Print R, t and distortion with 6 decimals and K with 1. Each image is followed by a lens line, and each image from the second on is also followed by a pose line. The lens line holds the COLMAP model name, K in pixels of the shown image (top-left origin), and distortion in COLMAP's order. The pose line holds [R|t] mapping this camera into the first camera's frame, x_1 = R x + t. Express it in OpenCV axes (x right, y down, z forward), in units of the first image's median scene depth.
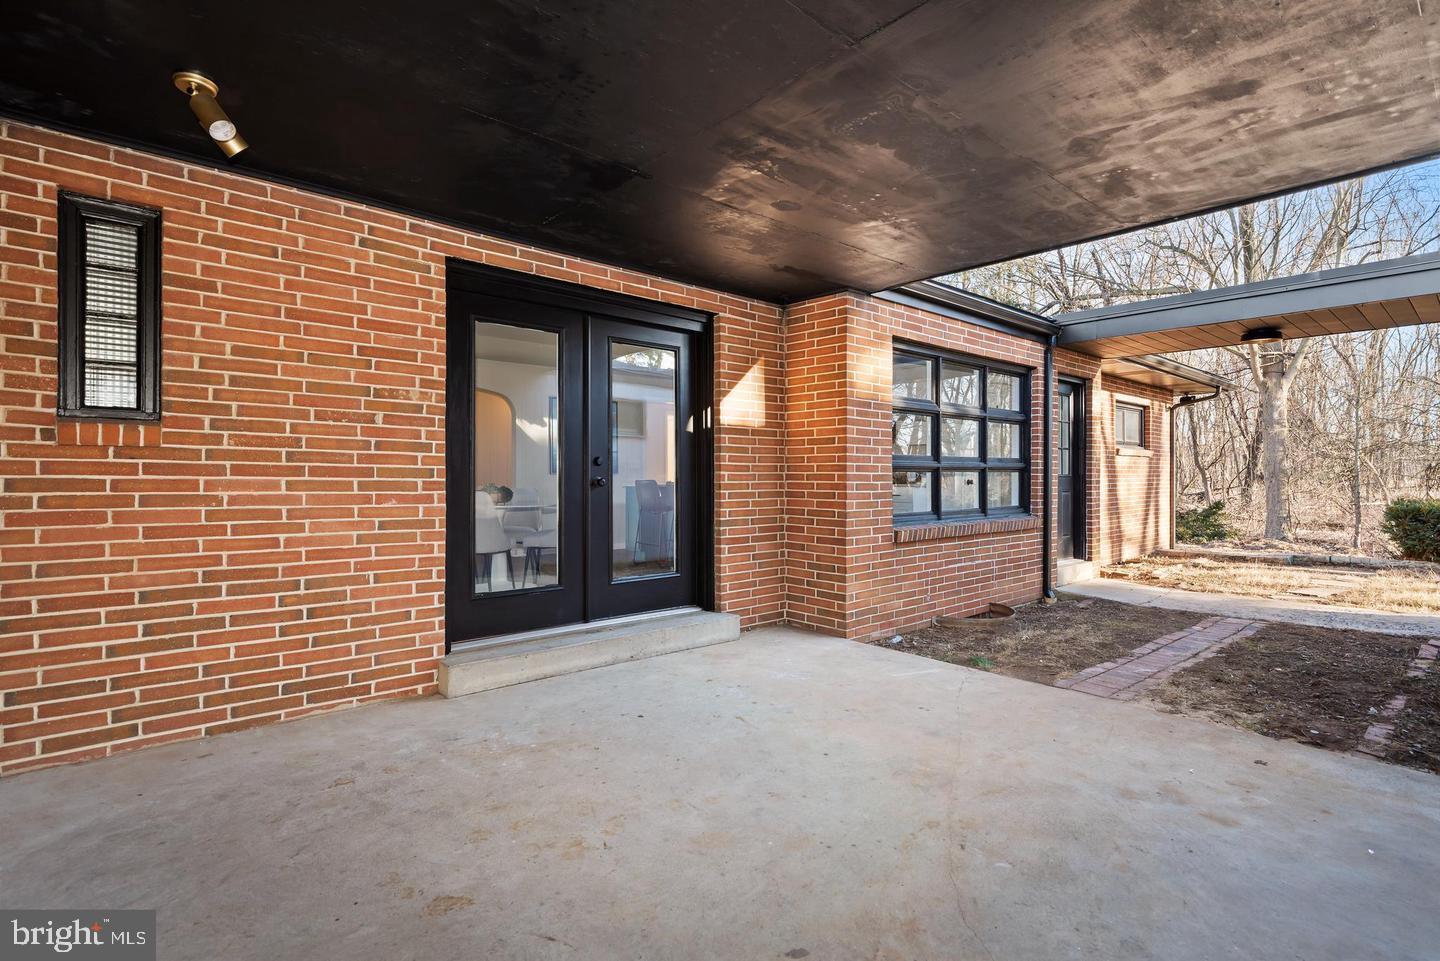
lens RADIAL K [[702.2, 0, 737.4], [0, 702.2, 481.4], [0, 0, 1]] dist [0.000571, -0.000275]
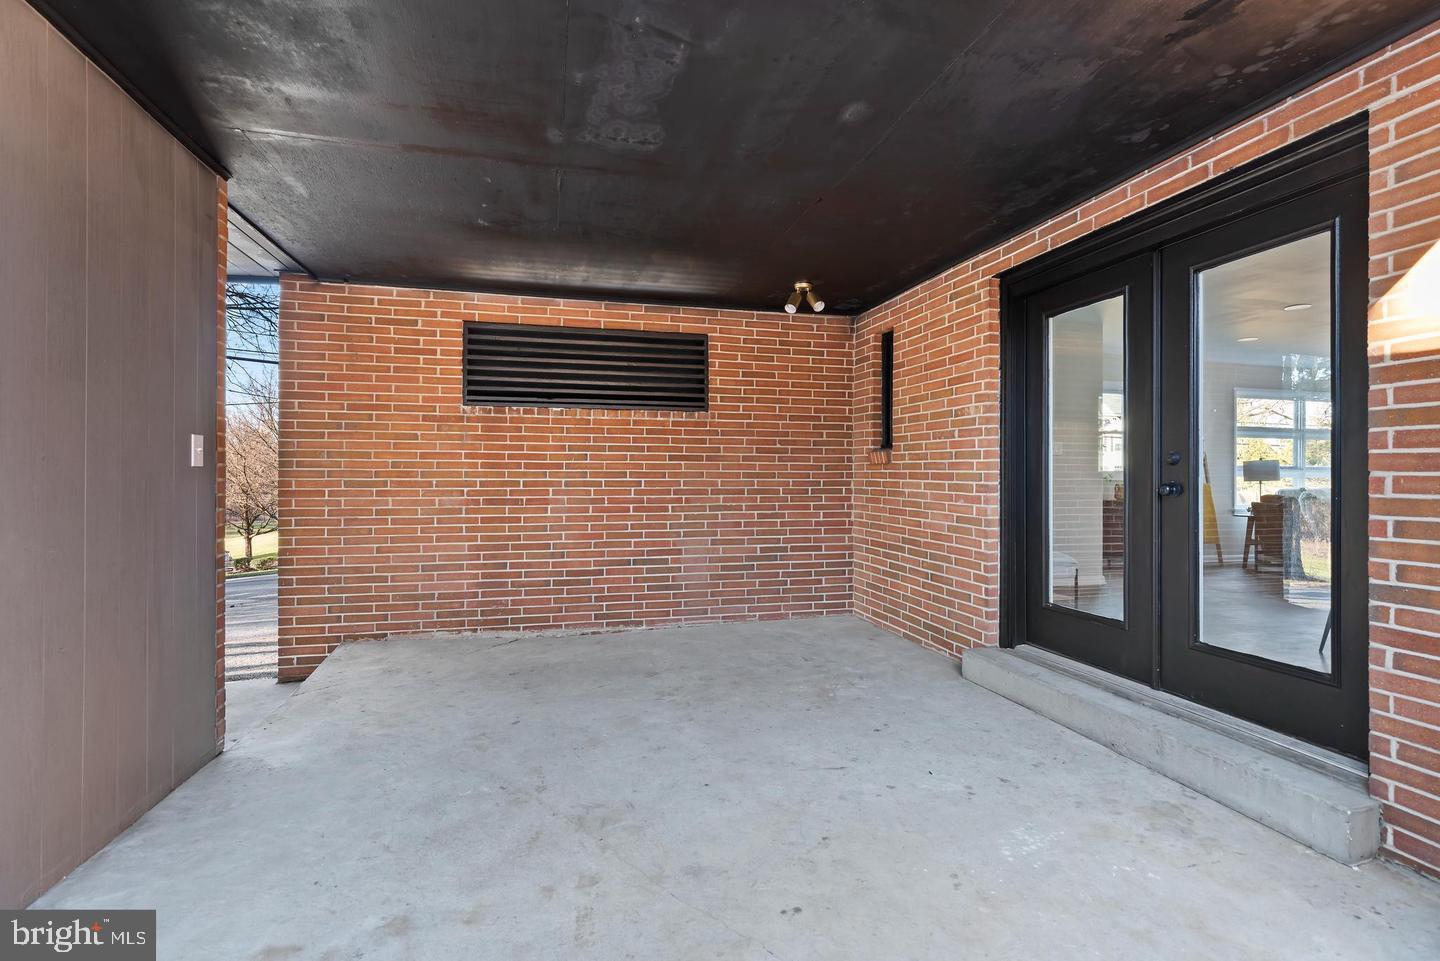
lens RADIAL K [[702.2, 0, 737.4], [0, 702.2, 481.4], [0, 0, 1]] dist [0.000571, -0.000275]
pose [[-0.454652, 0.004485, -0.890658, 0.810079], [-0.006558, 0.999943, 0.008383, -0.013116], [0.890645, 0.009653, -0.454597, 1.273277]]
